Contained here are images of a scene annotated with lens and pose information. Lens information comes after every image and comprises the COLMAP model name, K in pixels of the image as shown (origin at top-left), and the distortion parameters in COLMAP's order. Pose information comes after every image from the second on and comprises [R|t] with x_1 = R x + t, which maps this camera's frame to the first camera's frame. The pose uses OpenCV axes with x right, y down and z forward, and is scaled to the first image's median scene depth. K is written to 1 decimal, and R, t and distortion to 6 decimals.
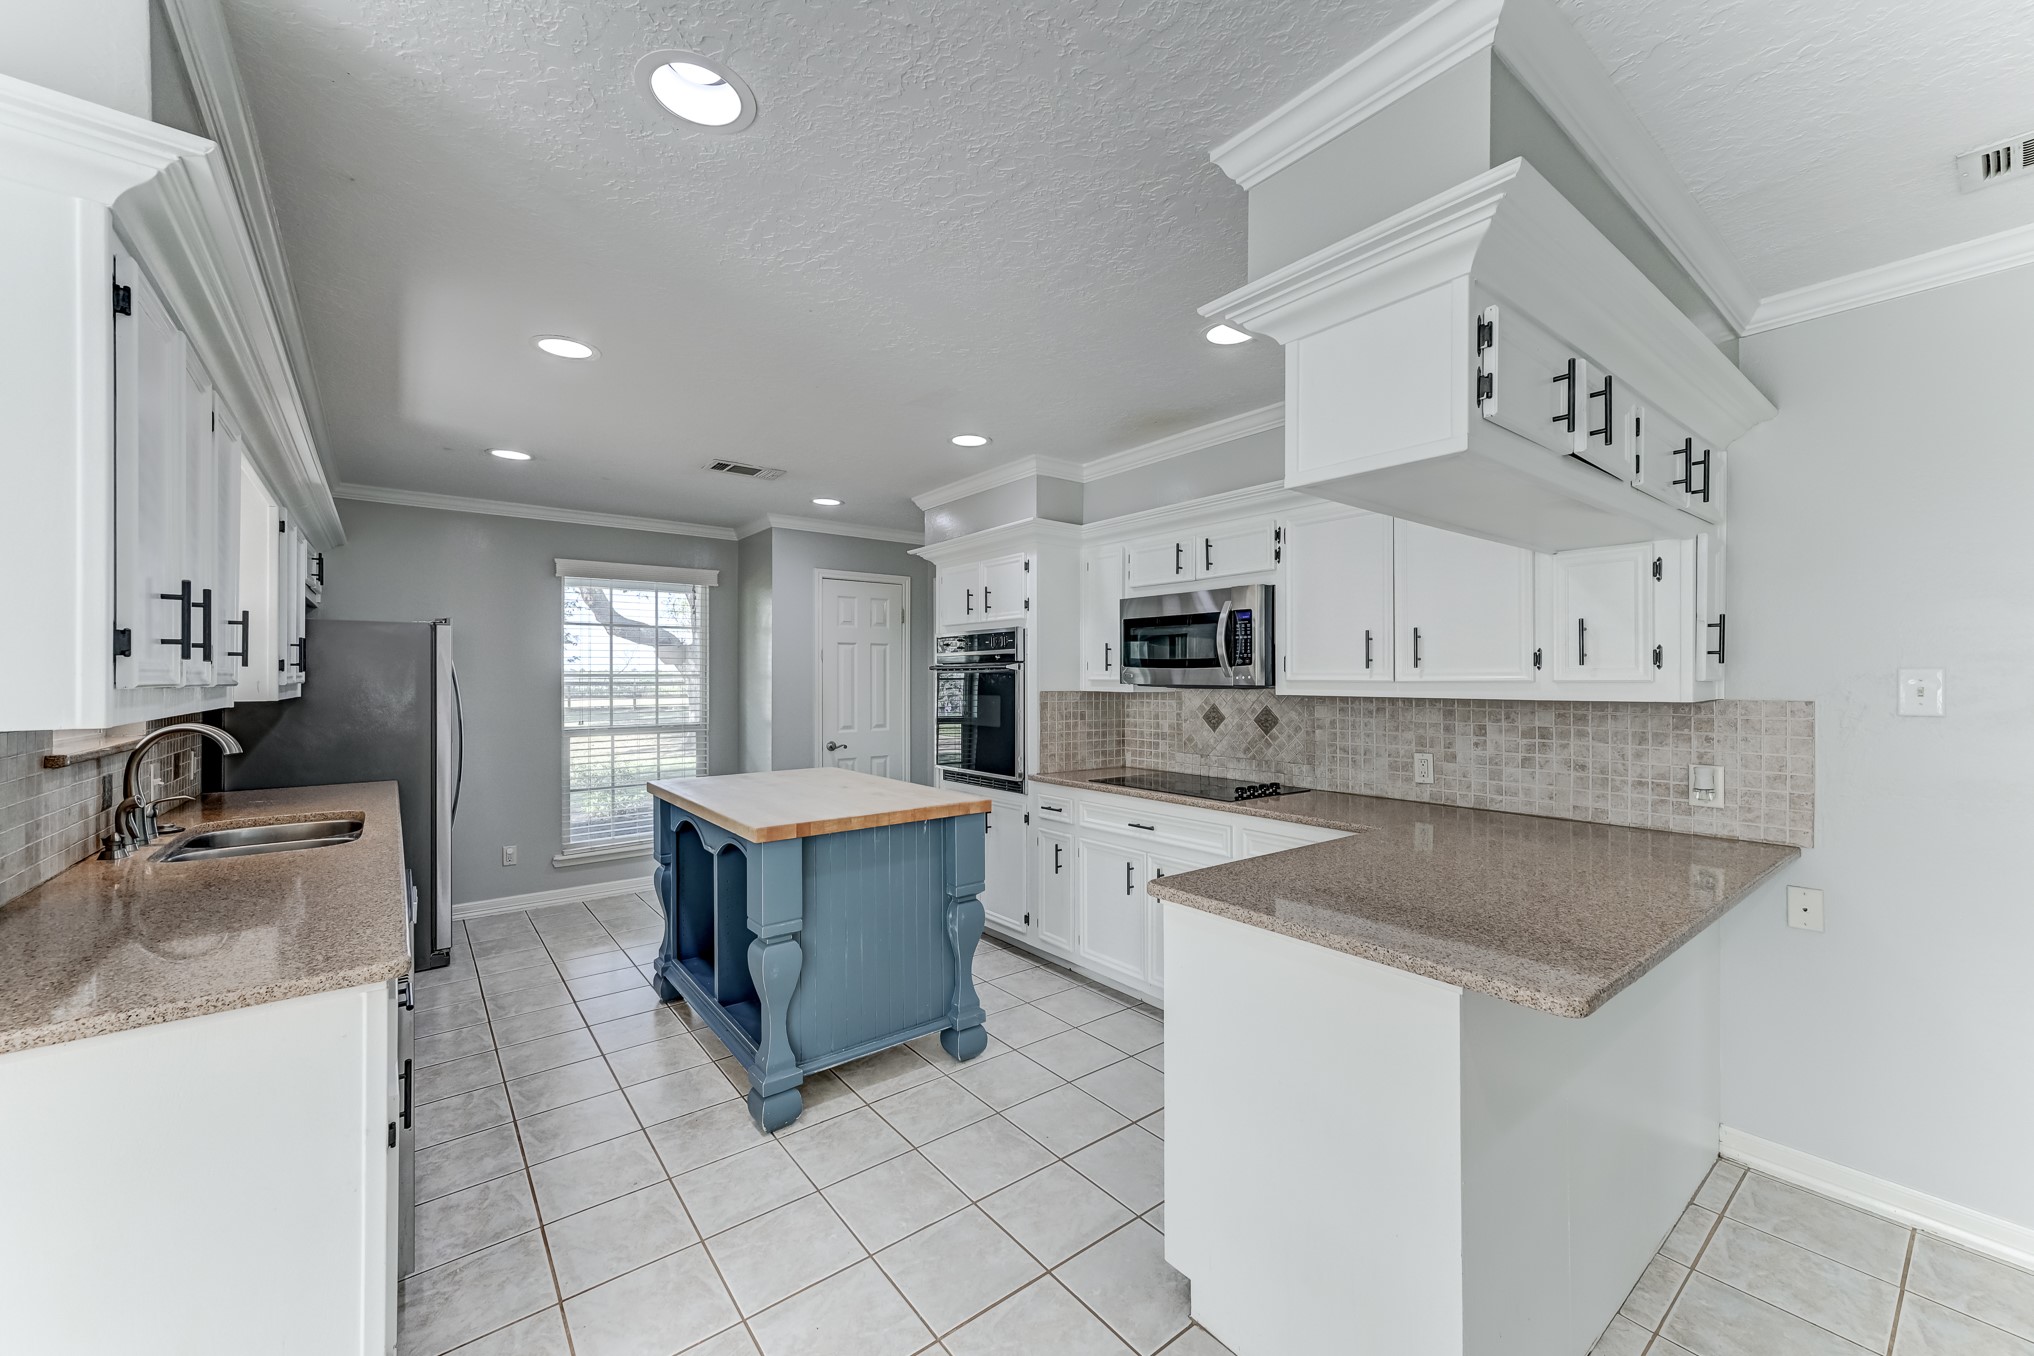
lens RADIAL K [[792.7, 0, 1023.8], [0, 792.7, 685.1], [0, 0, 1]] dist [0.007002, 0.000966]
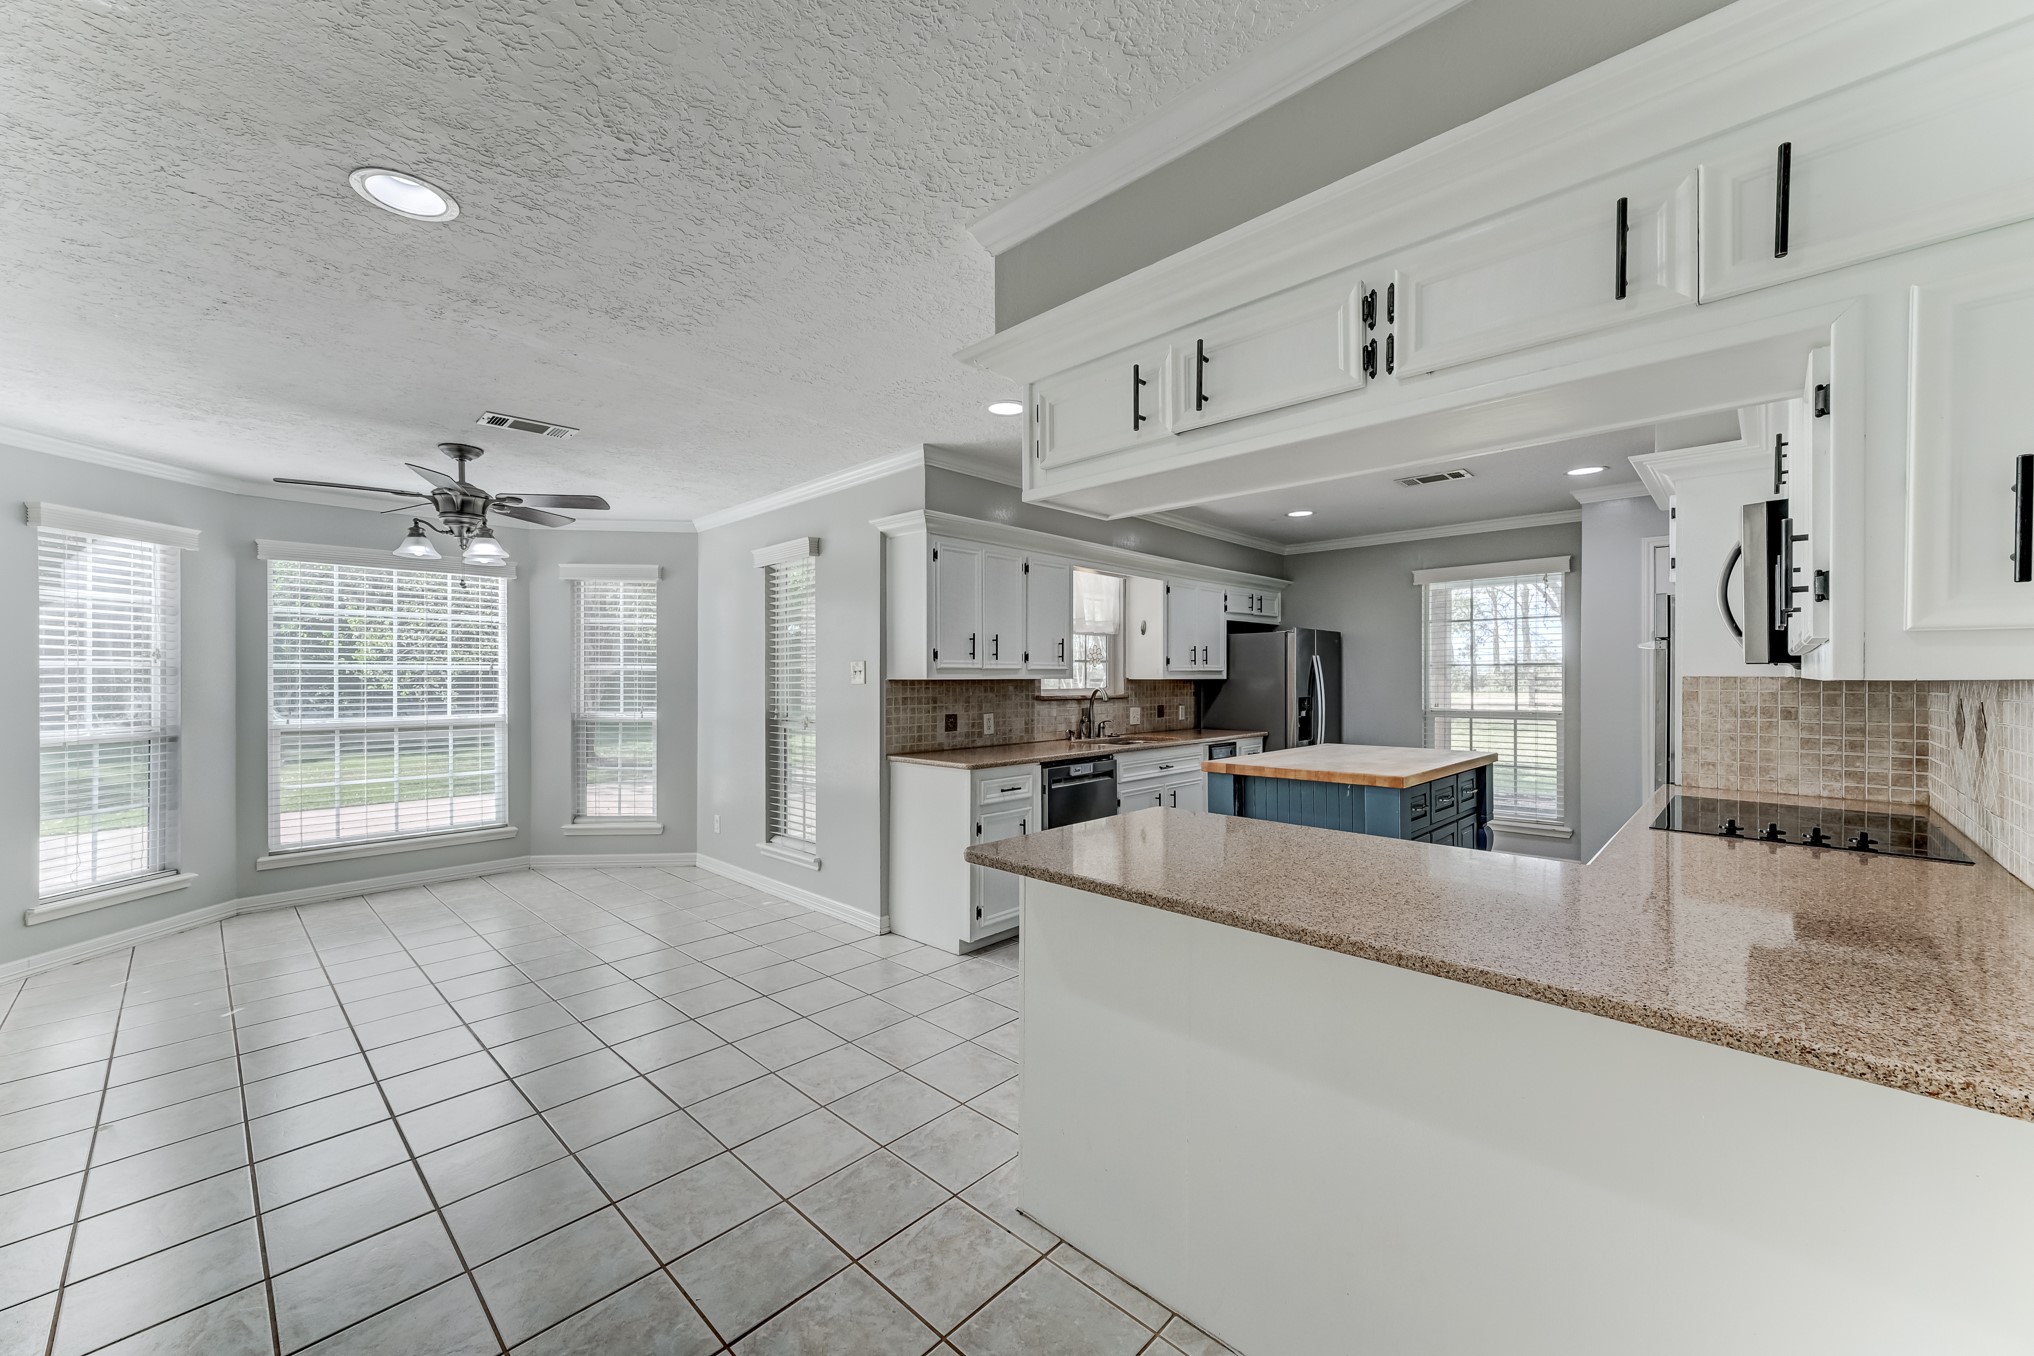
lens RADIAL K [[792.7, 0, 1019.3], [0, 792.7, 672.1], [0, 0, 1]] dist [0.007002, 0.000966]
pose [[0.146392, -0.004235, -0.989218, 0.754577], [0.001851, 0.999990, -0.004008, 0.005282], [0.989225, -0.001245, 0.146398, 0.288766]]
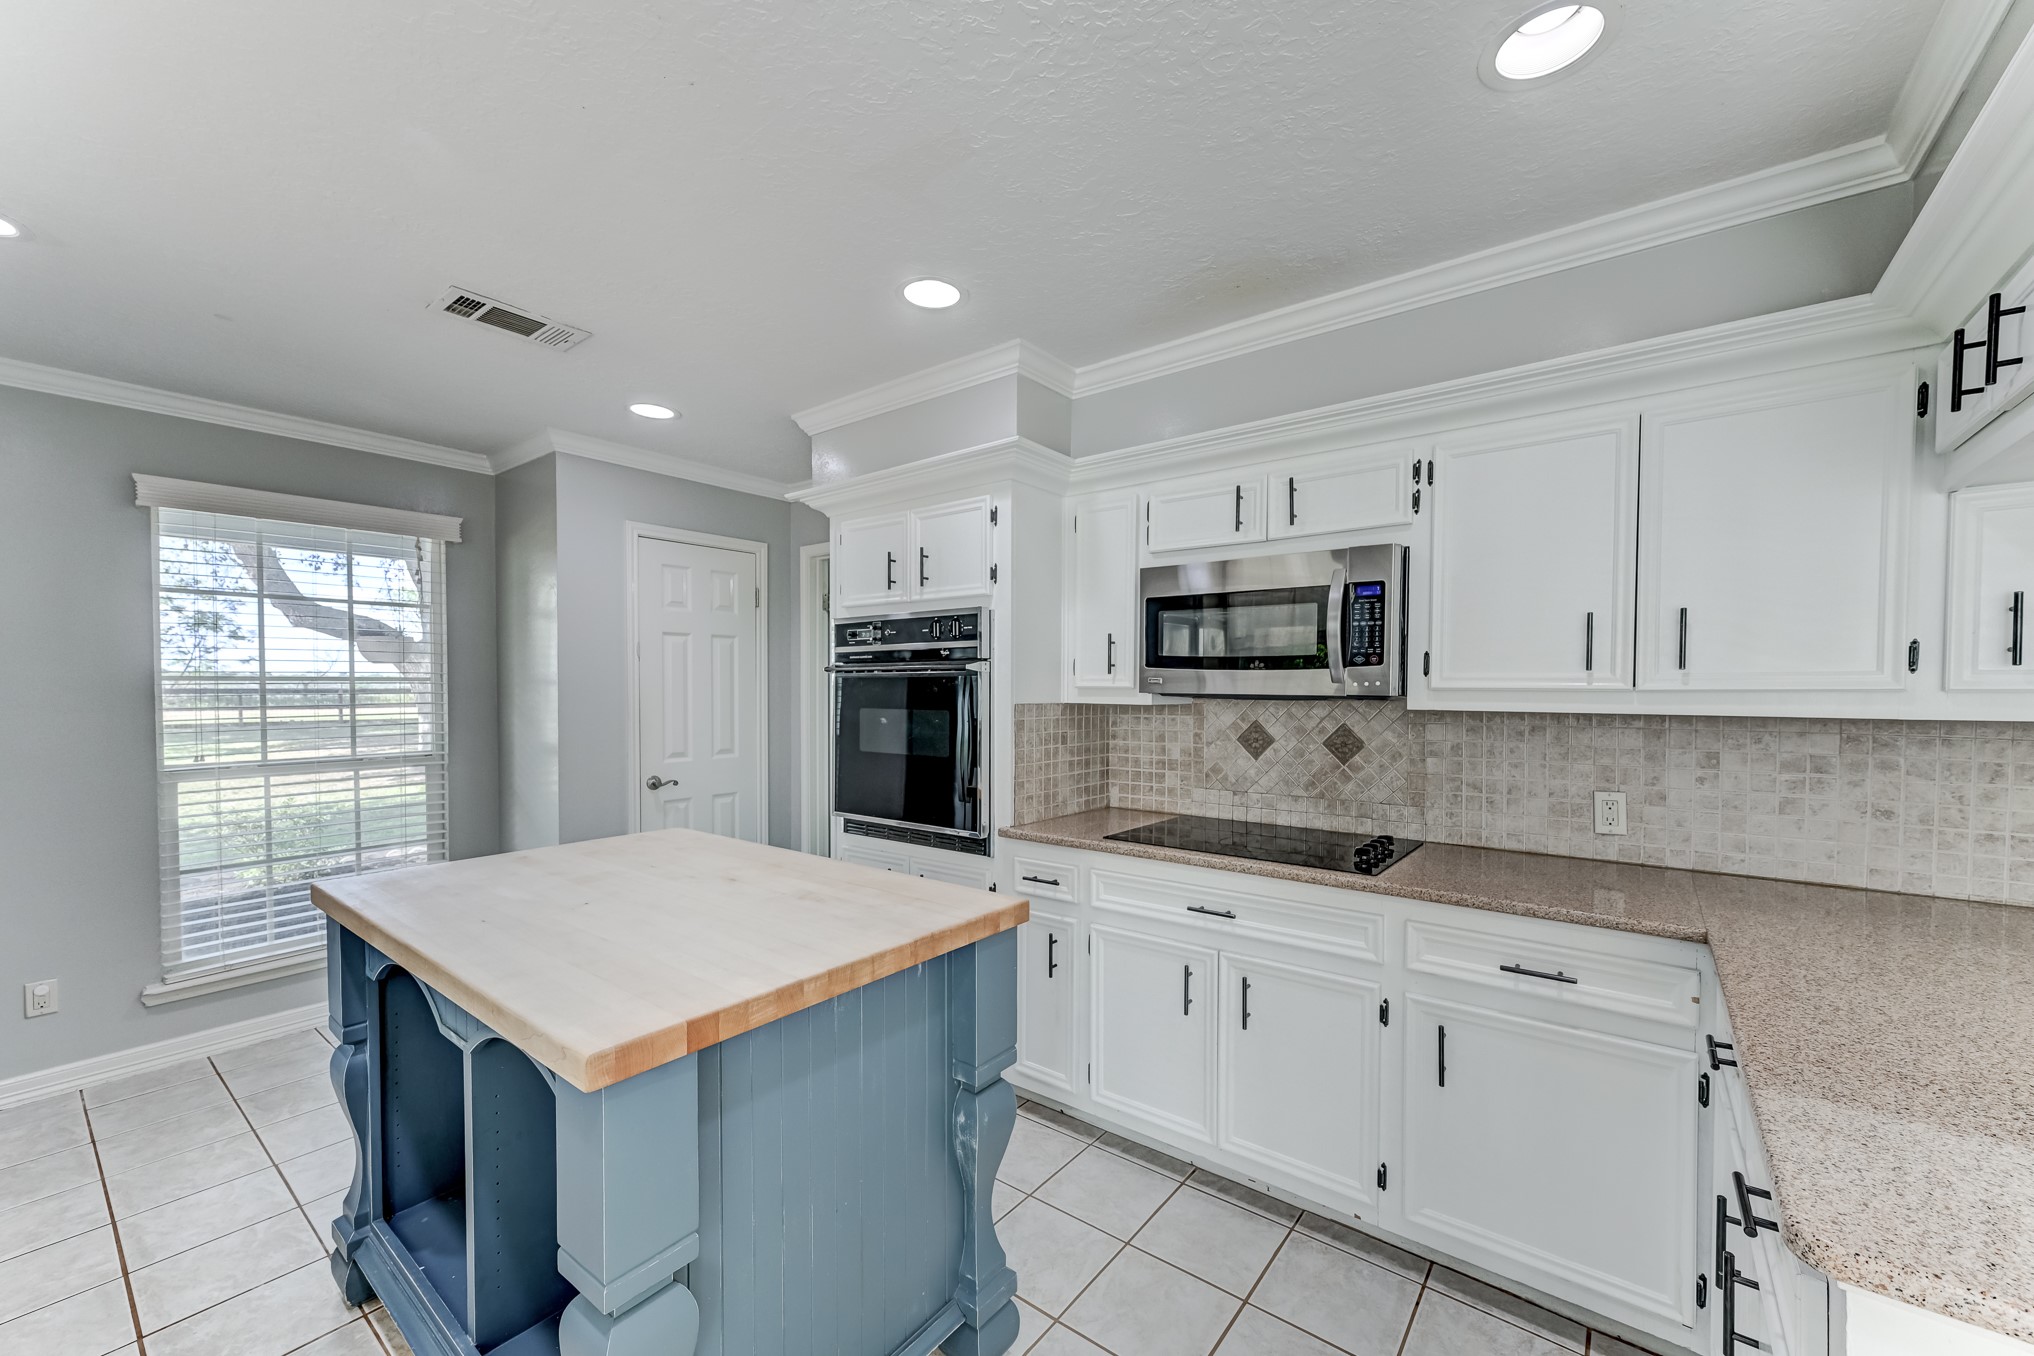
lens RADIAL K [[792.7, 0, 1024.3], [0, 792.7, 708.4], [0, 0, 1]] dist [0.007002, 0.000966]
pose [[0.969253, -0.004659, 0.246024, -0.151922], [-0.000265, 0.999800, 0.019977, -0.002081], [-0.246068, -0.019428, 0.969058, 0.384551]]
